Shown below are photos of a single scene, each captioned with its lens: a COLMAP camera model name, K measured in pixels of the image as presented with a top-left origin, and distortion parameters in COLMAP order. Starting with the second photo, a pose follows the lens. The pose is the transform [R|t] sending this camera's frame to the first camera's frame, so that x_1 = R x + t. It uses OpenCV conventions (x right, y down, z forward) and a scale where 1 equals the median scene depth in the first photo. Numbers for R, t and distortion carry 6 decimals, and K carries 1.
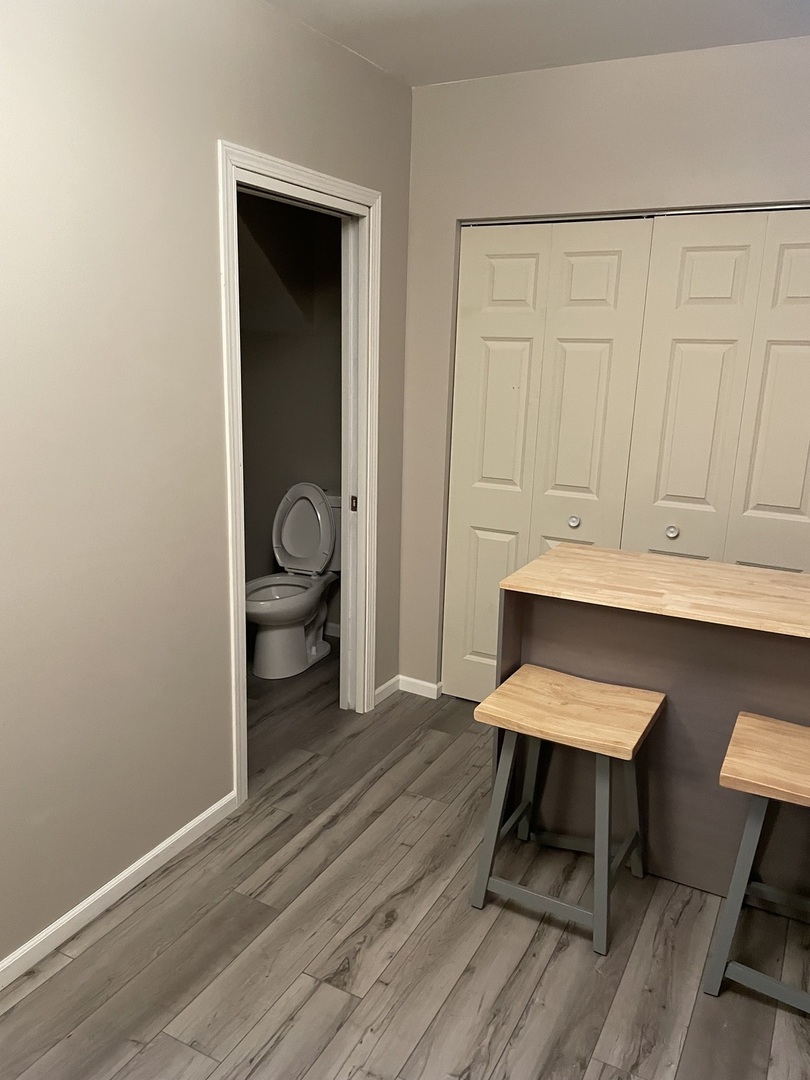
lens RADIAL K [[807.8, 0, 404.2], [0, 807.8, 543.6], [0, 0, 1]] dist [0.046555, -0.060333]
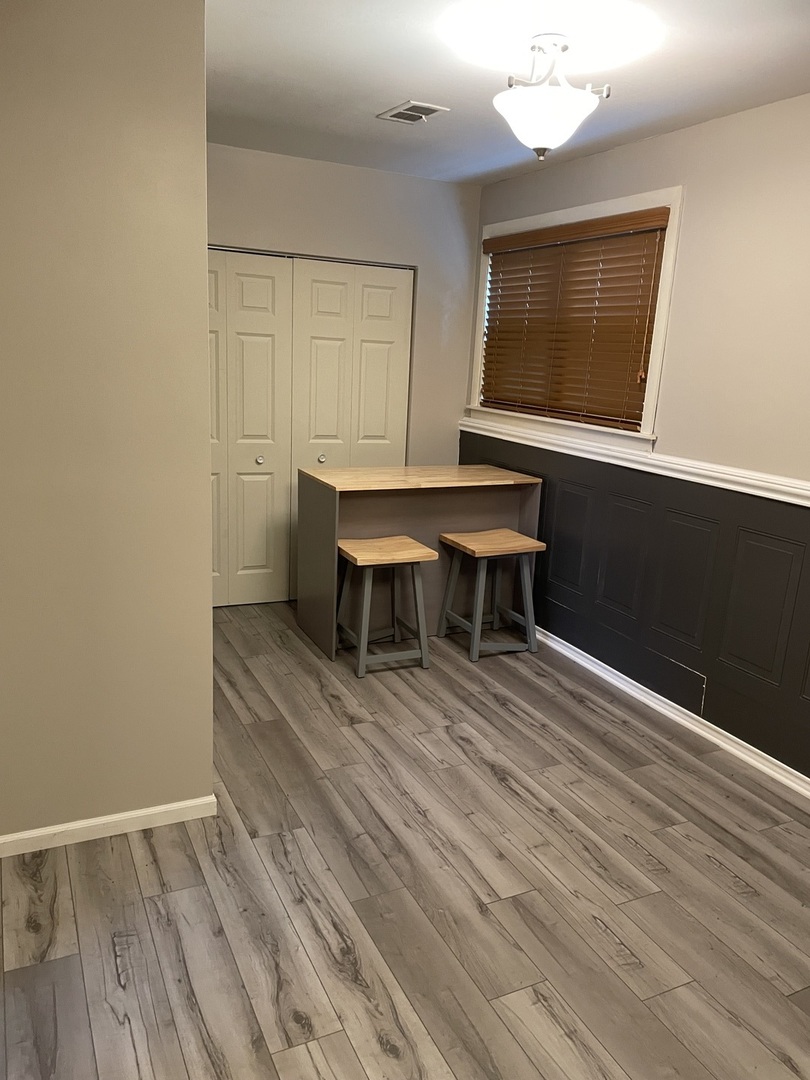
lens RADIAL K [[807.8, 0, 413.7], [0, 807.8, 542.7], [0, 0, 1]] dist [0.046555, -0.060333]
pose [[0.578311, -0.179578, 0.795807, -1.160455], [0.155931, 0.981820, 0.108238, 0.006628], [-0.800776, 0.061496, 0.595799, -0.110150]]
